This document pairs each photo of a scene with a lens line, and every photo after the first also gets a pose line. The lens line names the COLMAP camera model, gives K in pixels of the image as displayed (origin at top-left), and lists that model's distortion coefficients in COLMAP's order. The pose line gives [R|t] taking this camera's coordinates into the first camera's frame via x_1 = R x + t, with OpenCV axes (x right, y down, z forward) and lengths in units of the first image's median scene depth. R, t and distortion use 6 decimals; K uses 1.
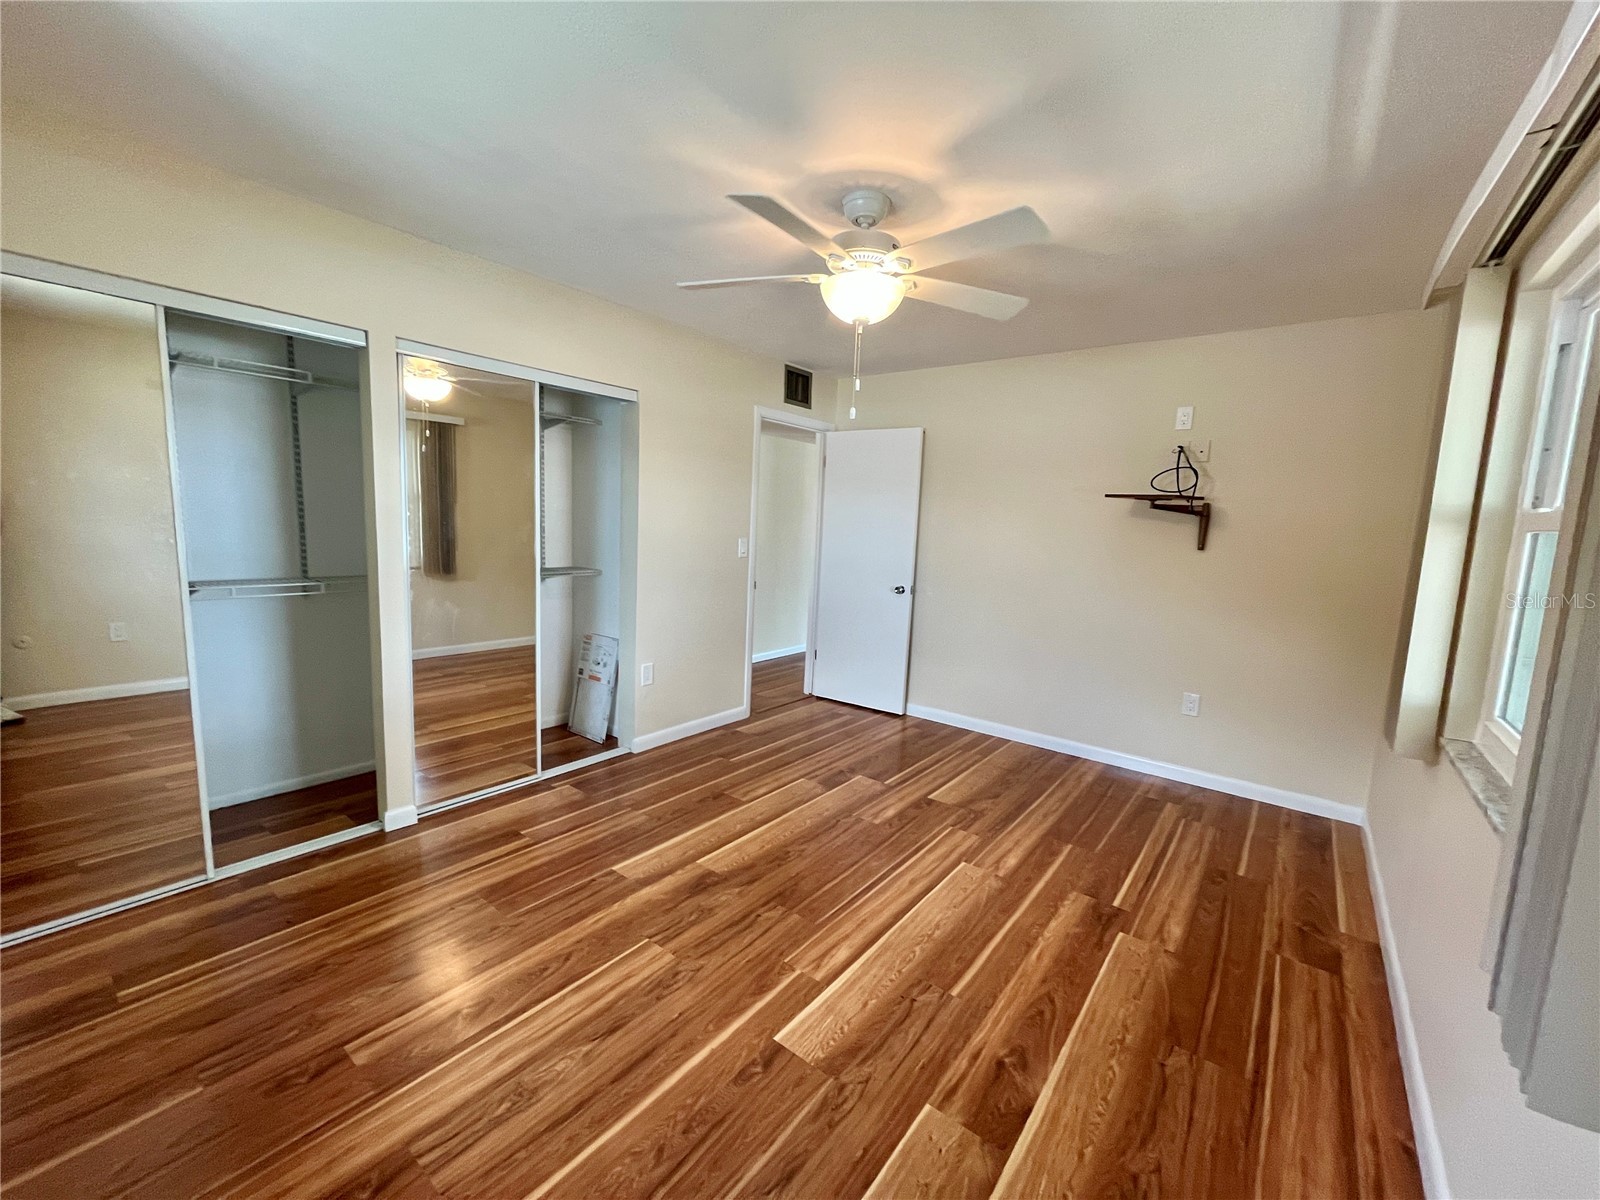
lens RADIAL K [[650.2, 0, 801.8], [0, 650.2, 602.9], [0, 0, 1]] dist [0.000813, -0.000555]
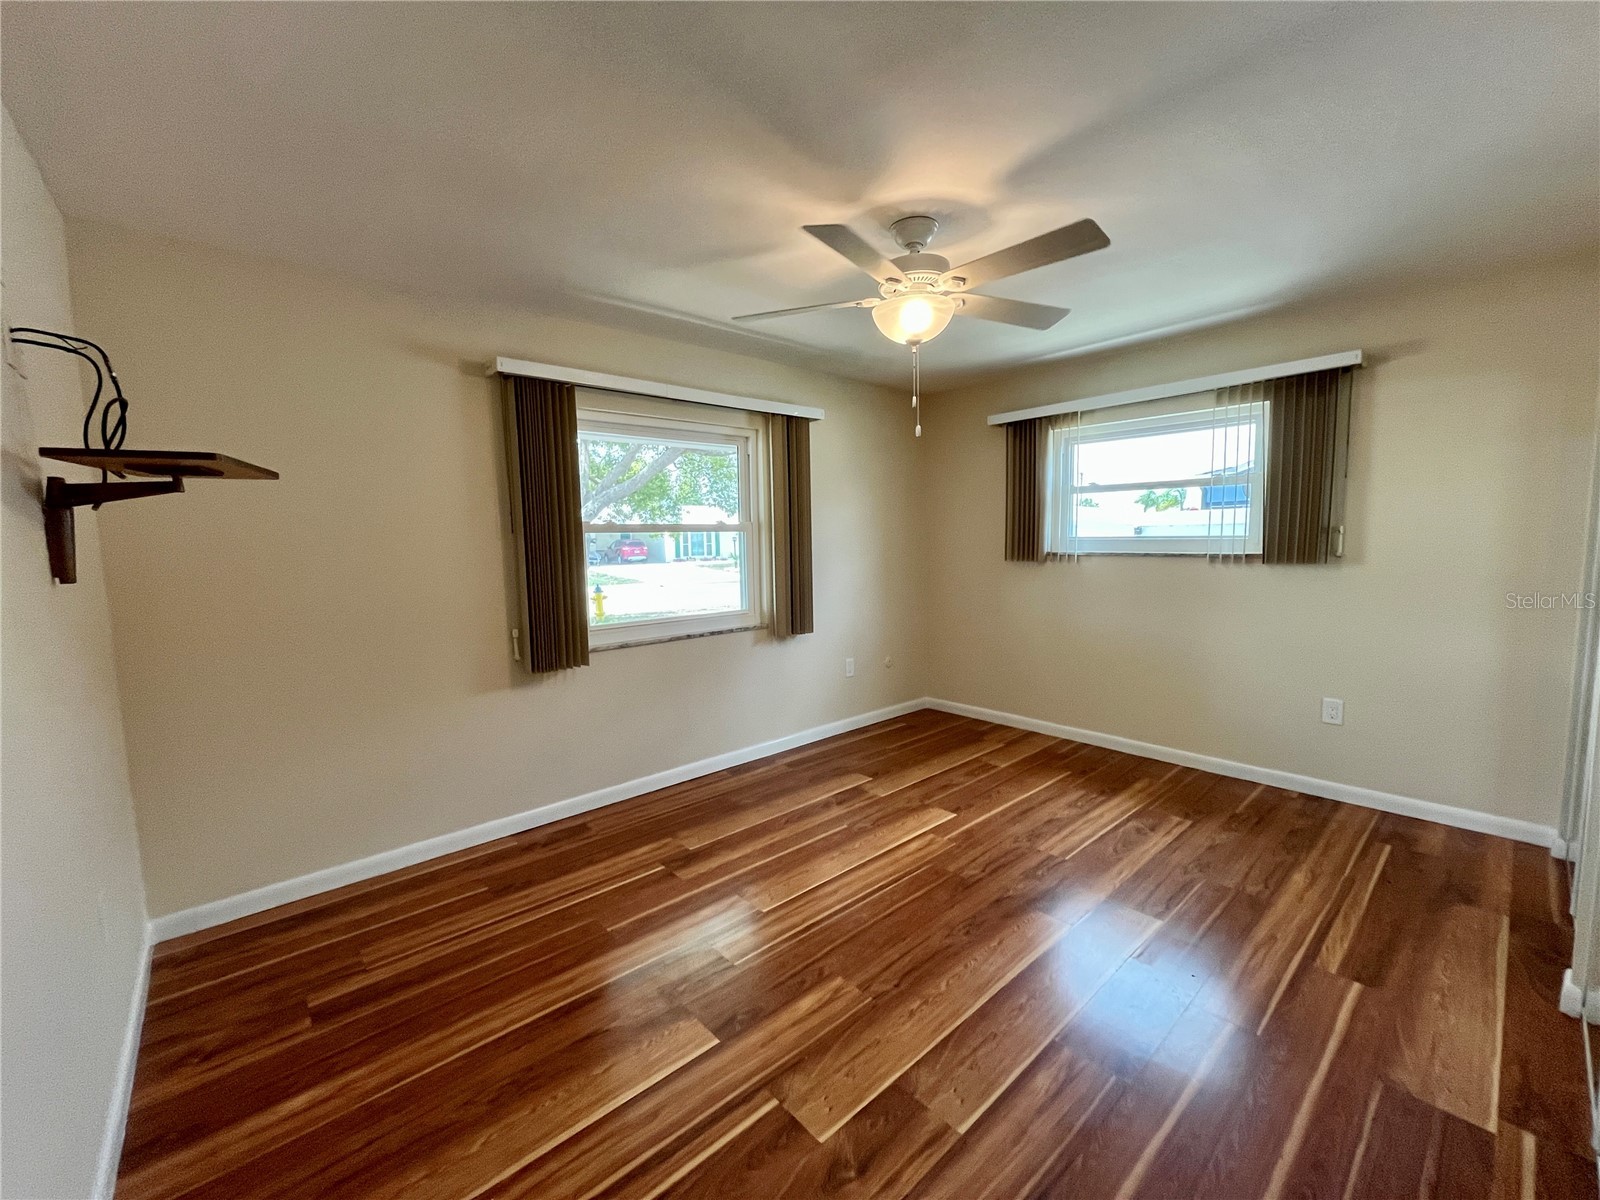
lens RADIAL K [[650.2, 0, 801.8], [0, 650.2, 602.9], [0, 0, 1]] dist [0.000813, -0.000555]
pose [[-0.983409, -0.037404, 0.177505, 0.066861], [0.004442, 0.973253, 0.229694, -0.271202], [-0.181348, 0.226672, -0.956939, 2.165035]]
